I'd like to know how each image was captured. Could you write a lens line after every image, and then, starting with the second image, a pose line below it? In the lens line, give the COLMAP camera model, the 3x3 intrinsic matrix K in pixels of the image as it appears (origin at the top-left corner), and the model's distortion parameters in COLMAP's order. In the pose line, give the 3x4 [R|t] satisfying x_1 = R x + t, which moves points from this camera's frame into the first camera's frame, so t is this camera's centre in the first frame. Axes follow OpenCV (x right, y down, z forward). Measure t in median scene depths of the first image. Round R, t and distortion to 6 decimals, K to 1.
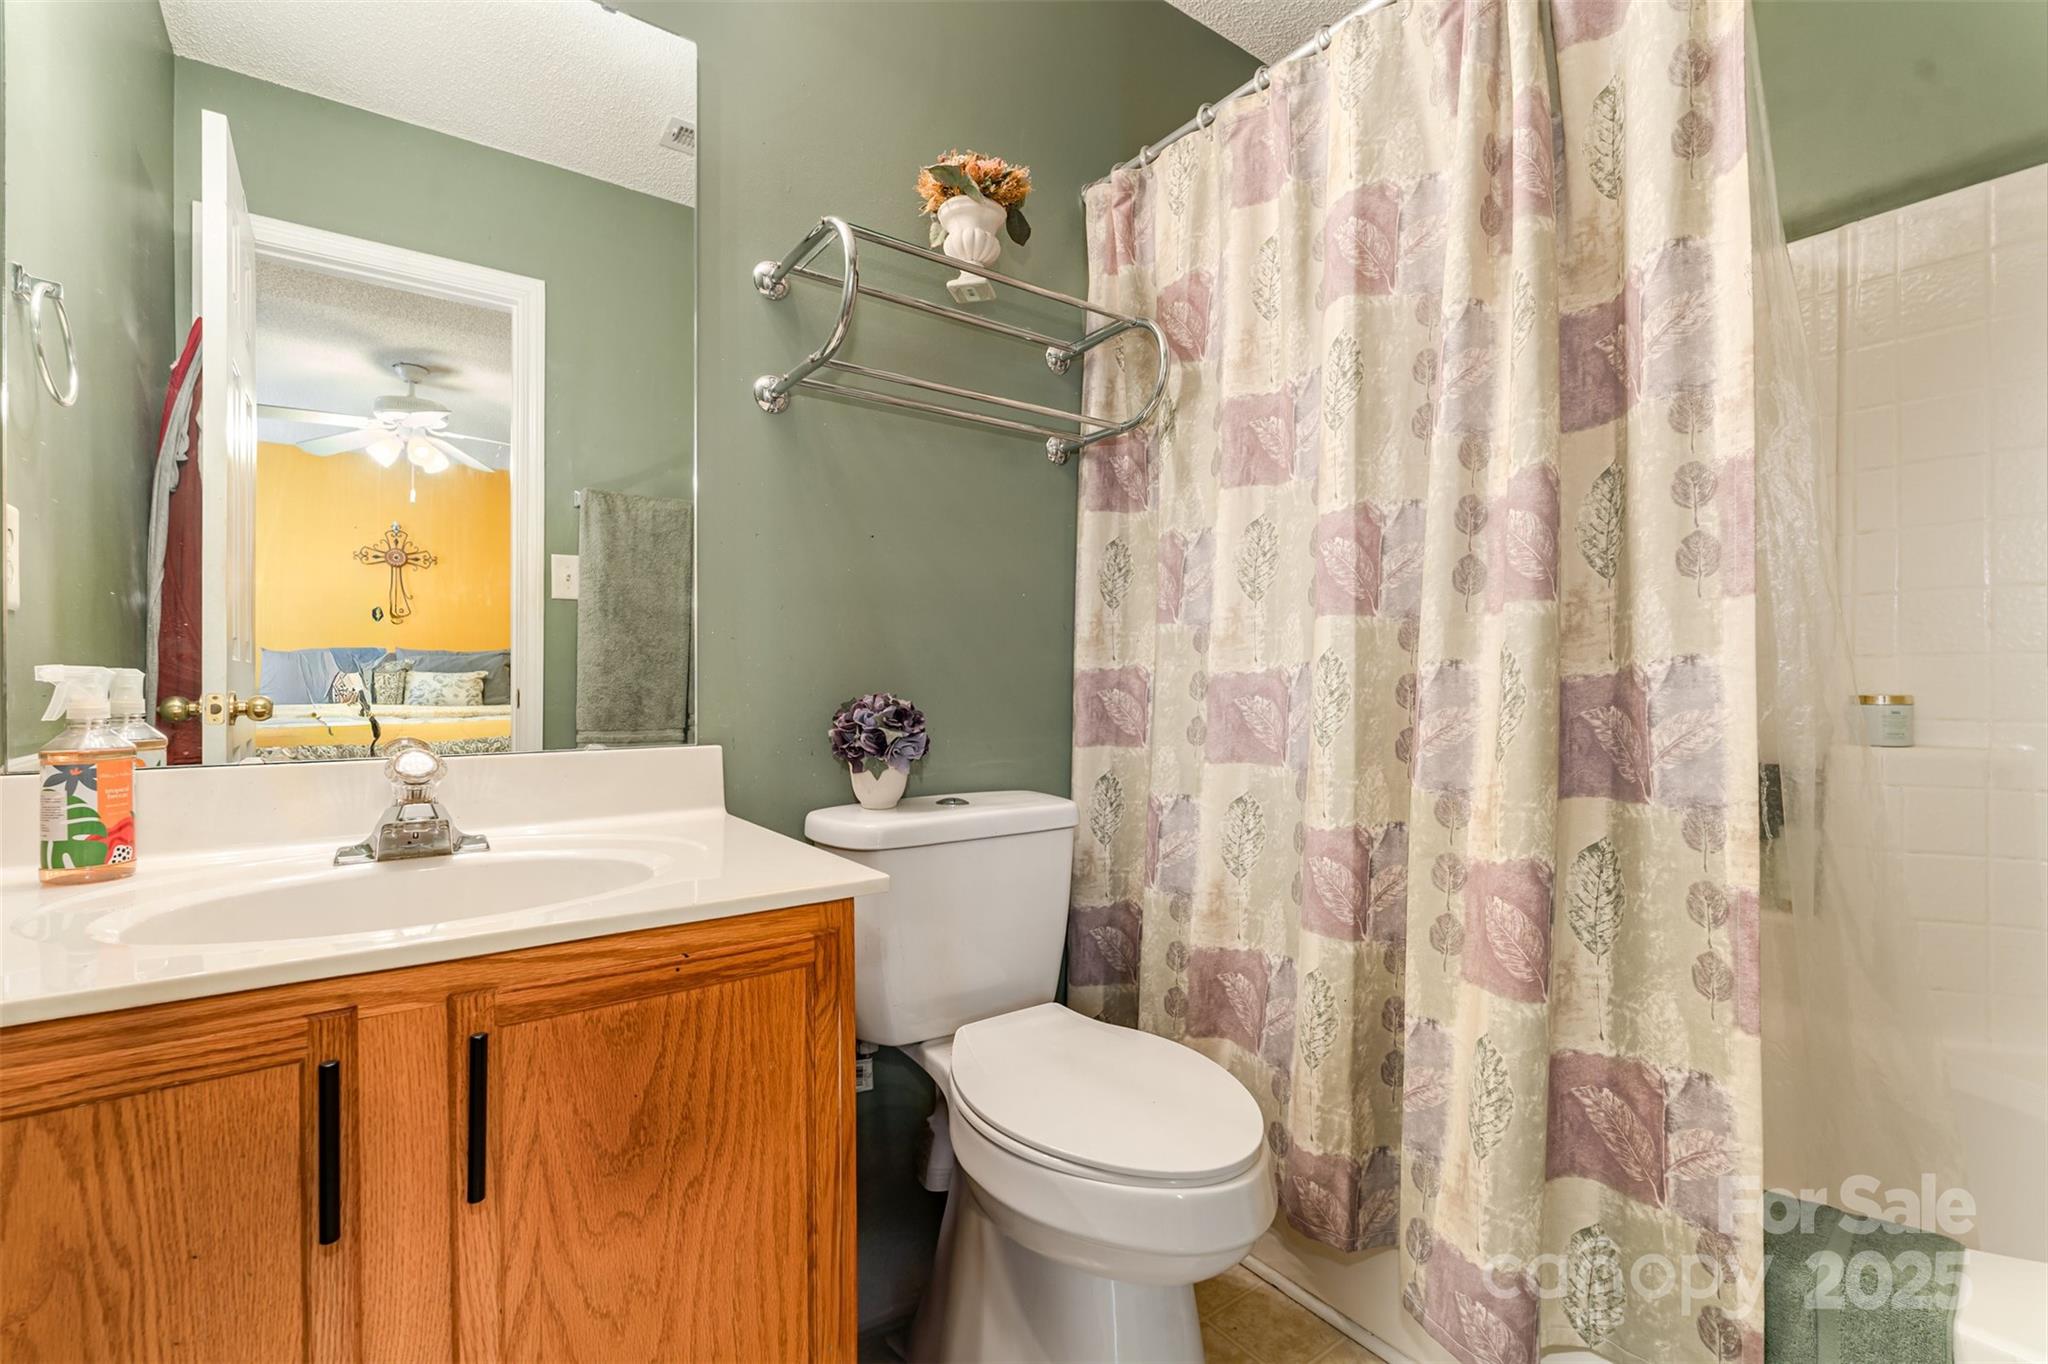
lens RADIAL K [[914.6, 0, 1028.6], [0, 914.6, 683.6], [0, 0, 1]] dist [0.001223, 0.000205]
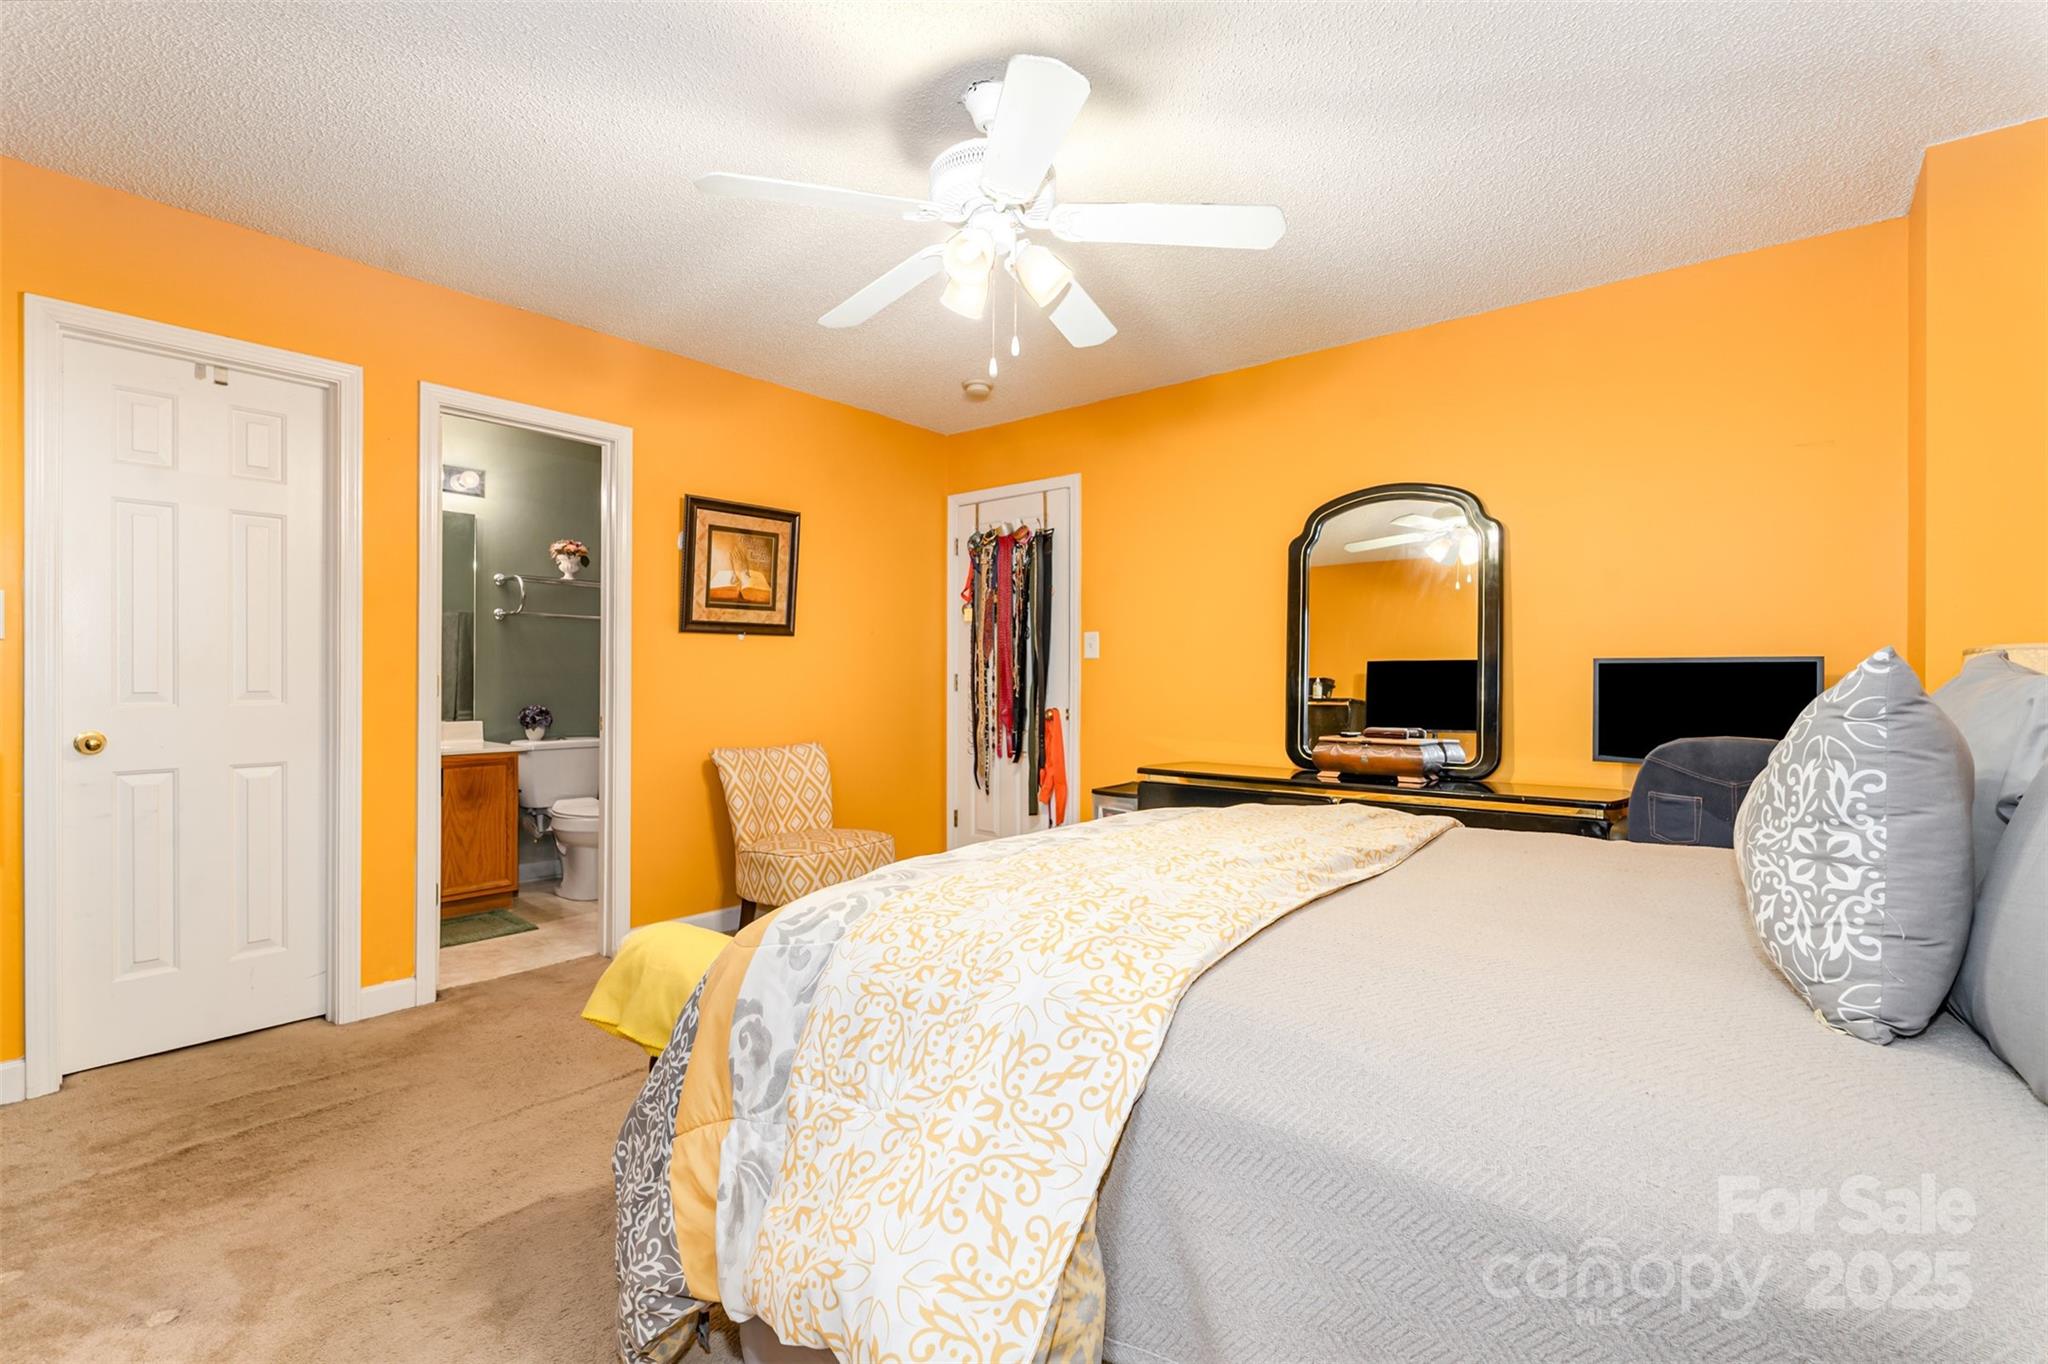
lens RADIAL K [[914.6, 0, 1027.0], [0, 914.6, 683.8], [0, 0, 1]] dist [0.001223, 0.000205]
pose [[0.969029, 0.007156, 0.246845, 0.762596], [-0.005090, 0.999946, -0.009009, -0.048866], [-0.246896, 0.007473, 0.969013, -2.717496]]
